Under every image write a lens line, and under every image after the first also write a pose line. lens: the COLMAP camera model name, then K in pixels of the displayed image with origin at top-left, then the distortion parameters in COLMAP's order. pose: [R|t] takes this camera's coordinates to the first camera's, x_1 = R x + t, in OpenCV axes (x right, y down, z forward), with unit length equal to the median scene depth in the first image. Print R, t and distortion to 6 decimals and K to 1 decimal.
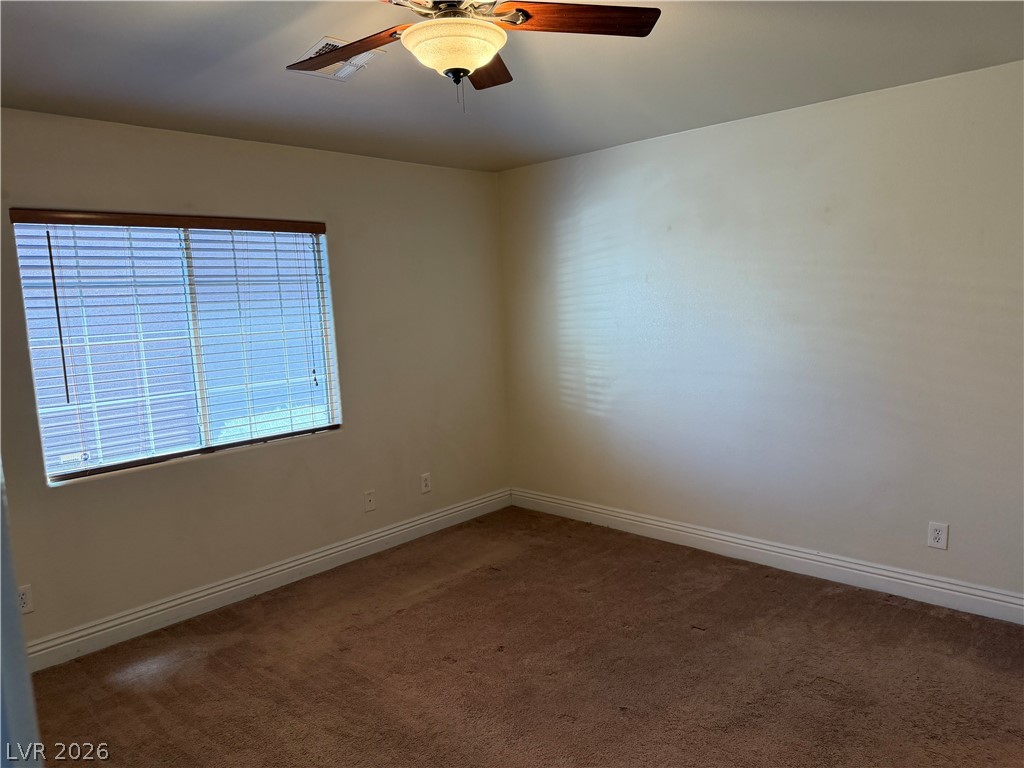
lens RADIAL K [[720.2, 0, 511.3], [0, 720.2, 381.7], [0, 0, 1]] dist [0.079859, -0.111540]
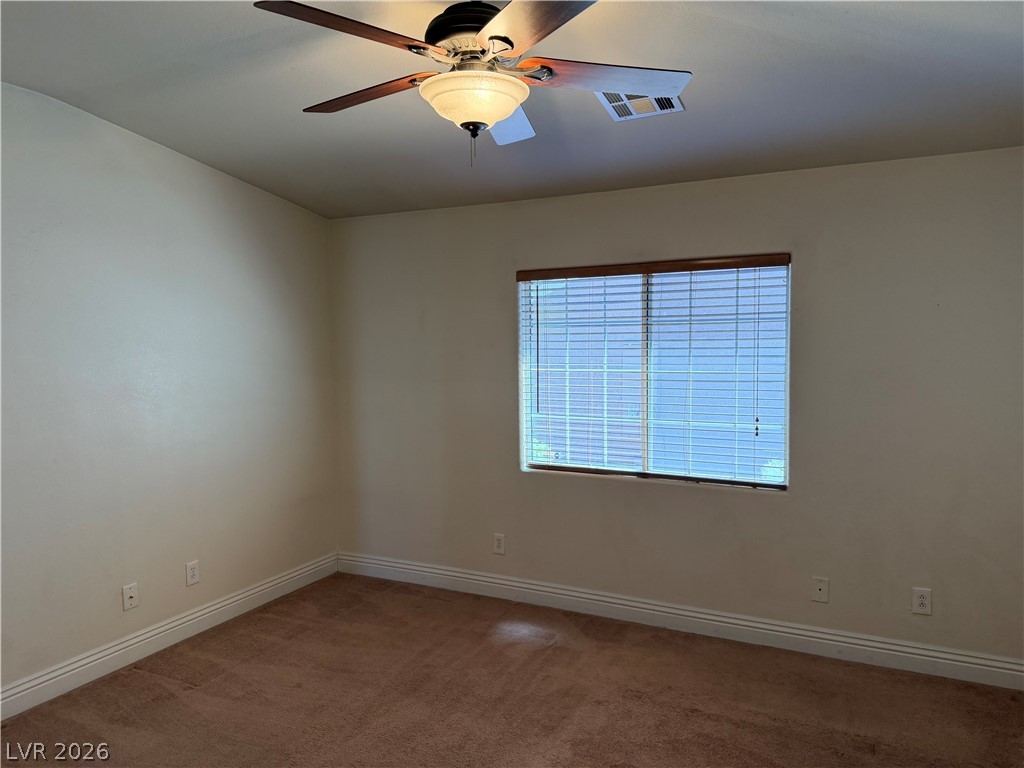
lens RADIAL K [[670.4, 0, 512.0], [0, 670.4, 384.0], [0, 0, 1]] dist [0.067661, -0.054709]
pose [[0.307483, 0.095429, -0.946756, 0.472833], [-0.119733, 0.990931, 0.060996, -0.080907], [0.943991, 0.094602, 0.316121, 0.491488]]
